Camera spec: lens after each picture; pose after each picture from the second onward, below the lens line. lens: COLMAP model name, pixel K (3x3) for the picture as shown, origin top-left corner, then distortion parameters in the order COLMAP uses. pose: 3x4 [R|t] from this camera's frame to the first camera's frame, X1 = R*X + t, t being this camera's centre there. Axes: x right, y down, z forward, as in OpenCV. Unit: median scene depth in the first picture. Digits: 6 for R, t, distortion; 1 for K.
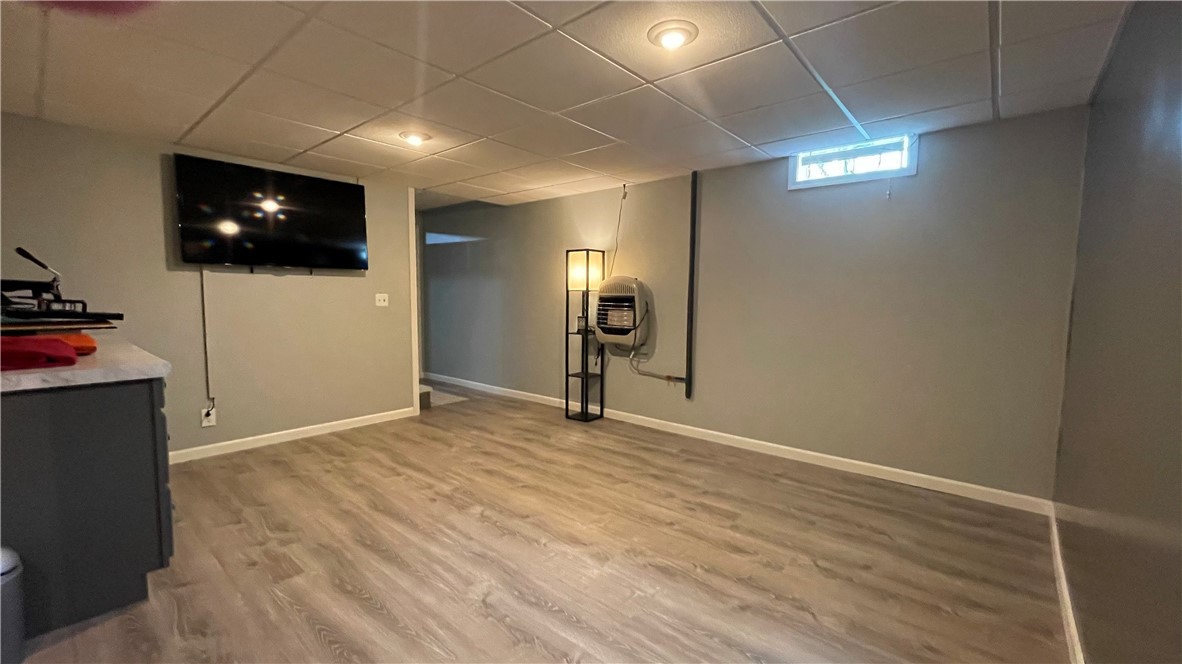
lens RADIAL K [[482.5, 0, 589.4], [0, 482.5, 328.1], [0, 0, 1]] dist [-0.005694, 0.000559]
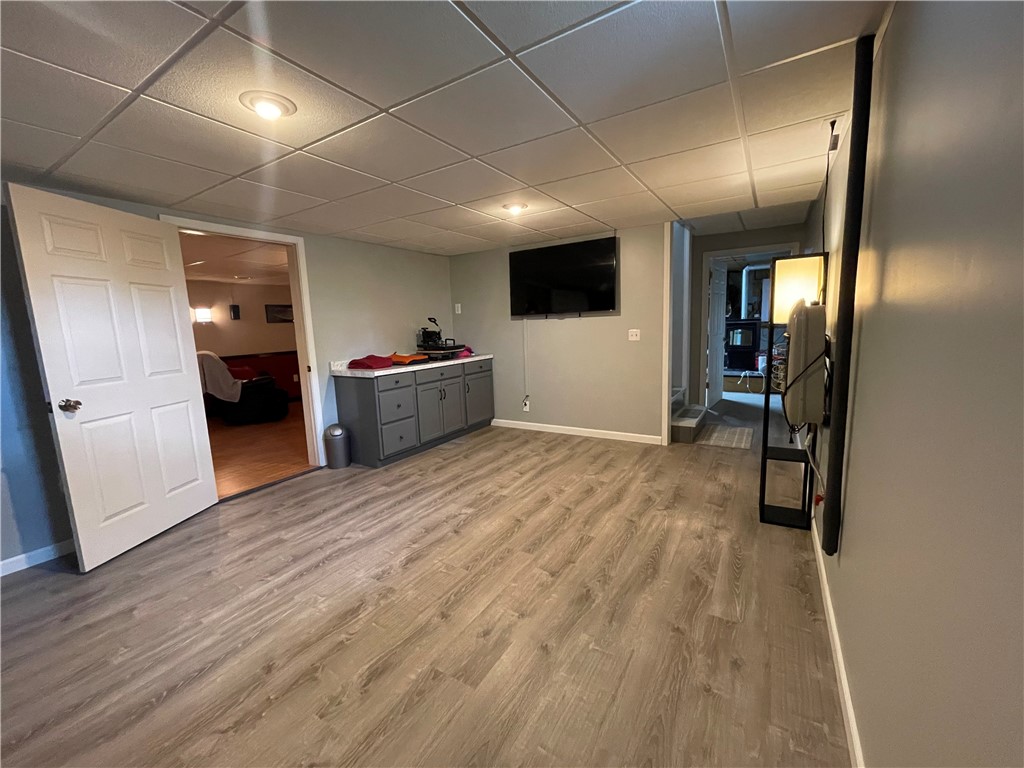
lens RADIAL K [[414.4, 0, 511.7], [0, 414.4, 387.4], [0, 0, 1]] dist [-0.002481, -0.001380]
pose [[0.148017, 0.137296, -0.979408, 0.696595], [-0.030284, 0.990482, 0.134272, -0.083903], [0.988521, 0.009786, 0.150766, 0.814233]]
